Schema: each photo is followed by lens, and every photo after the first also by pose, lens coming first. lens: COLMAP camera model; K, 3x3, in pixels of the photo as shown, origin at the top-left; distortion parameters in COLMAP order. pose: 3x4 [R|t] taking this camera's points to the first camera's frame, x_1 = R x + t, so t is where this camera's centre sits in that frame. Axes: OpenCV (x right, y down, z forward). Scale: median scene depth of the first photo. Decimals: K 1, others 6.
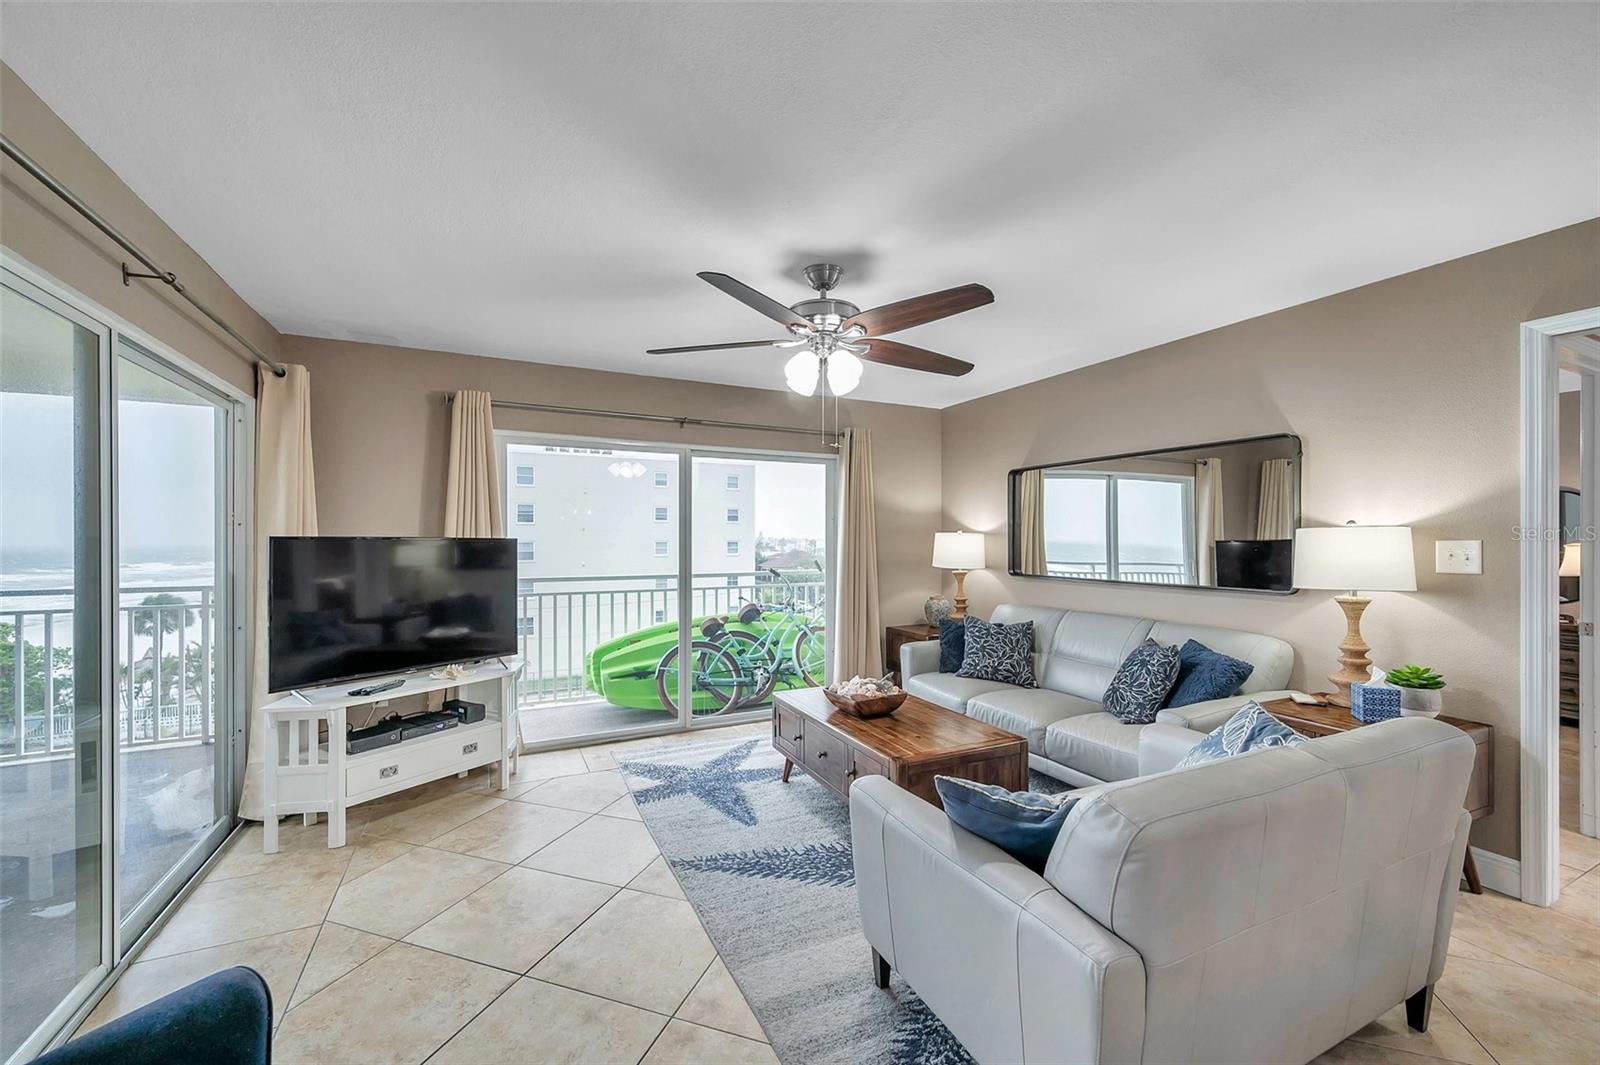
lens RADIAL K [[630.5, 0, 801.4], [0, 630.5, 541.6], [0, 0, 1]] dist [0.001612, 0.000402]
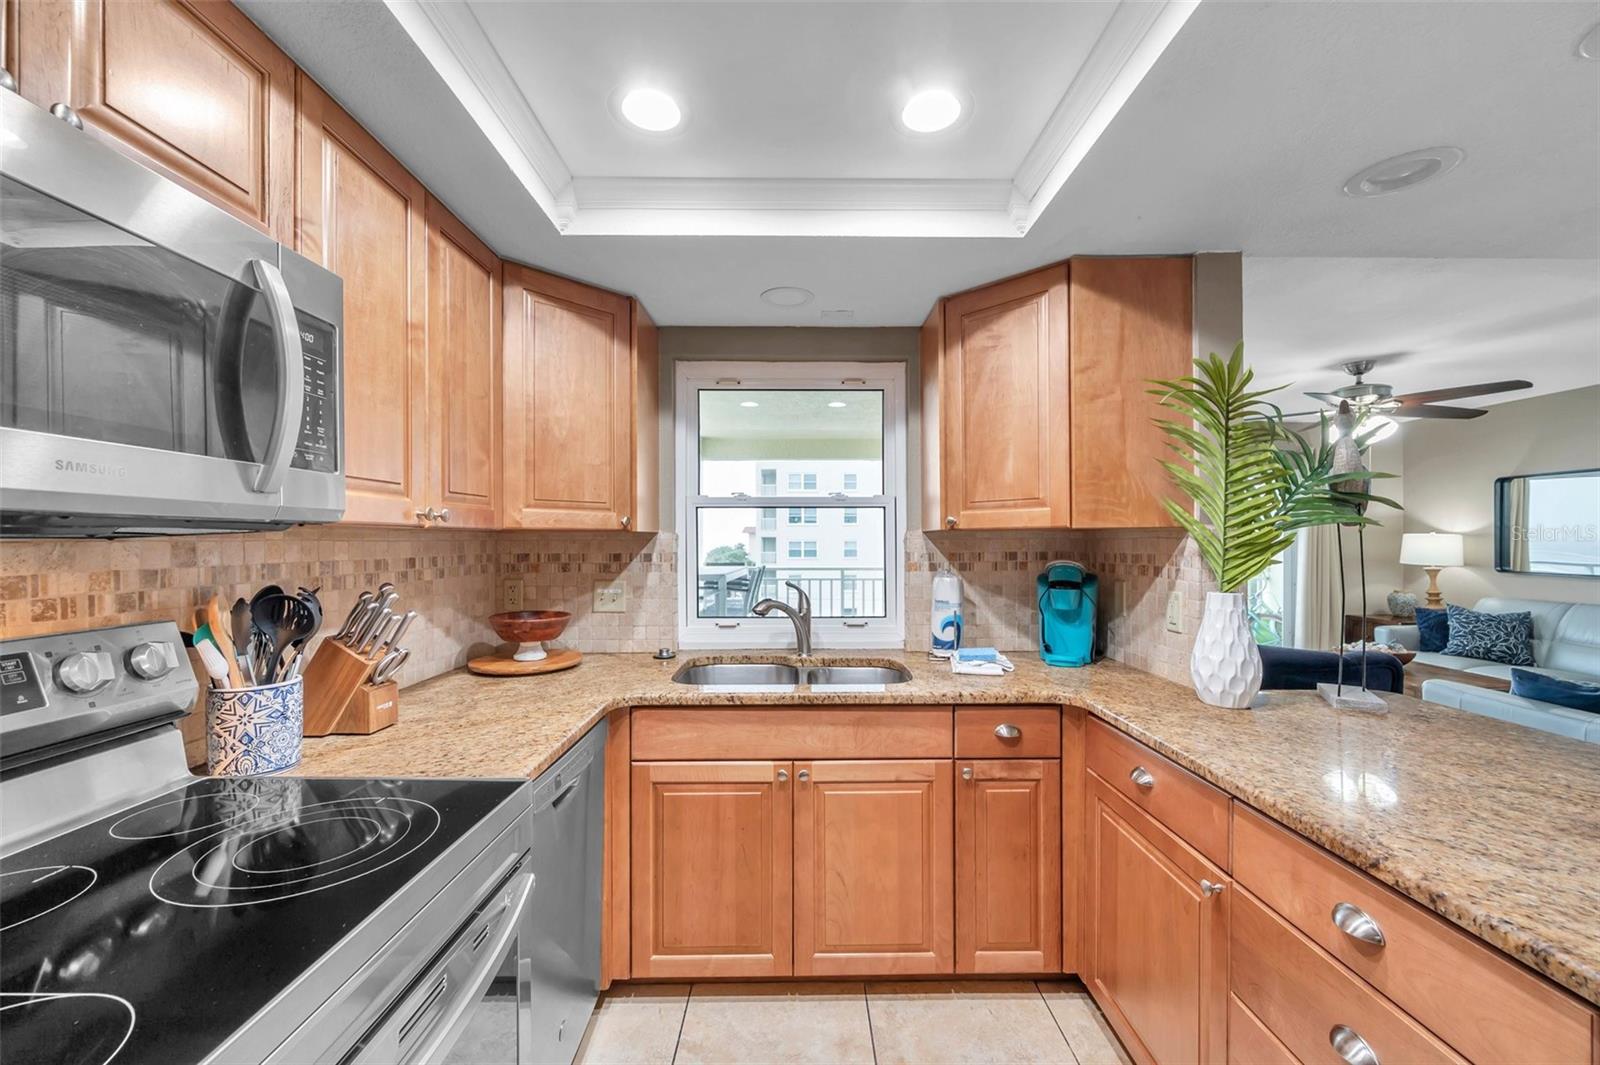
lens RADIAL K [[630.5, 0, 801.4], [0, 630.5, 541.6], [0, 0, 1]] dist [0.001612, 0.000402]
pose [[0.902506, -0.002464, -0.430670, -0.320291], [0.004087, 0.999988, 0.002845, -0.009158], [0.430657, -0.004328, 0.902505, -0.581955]]
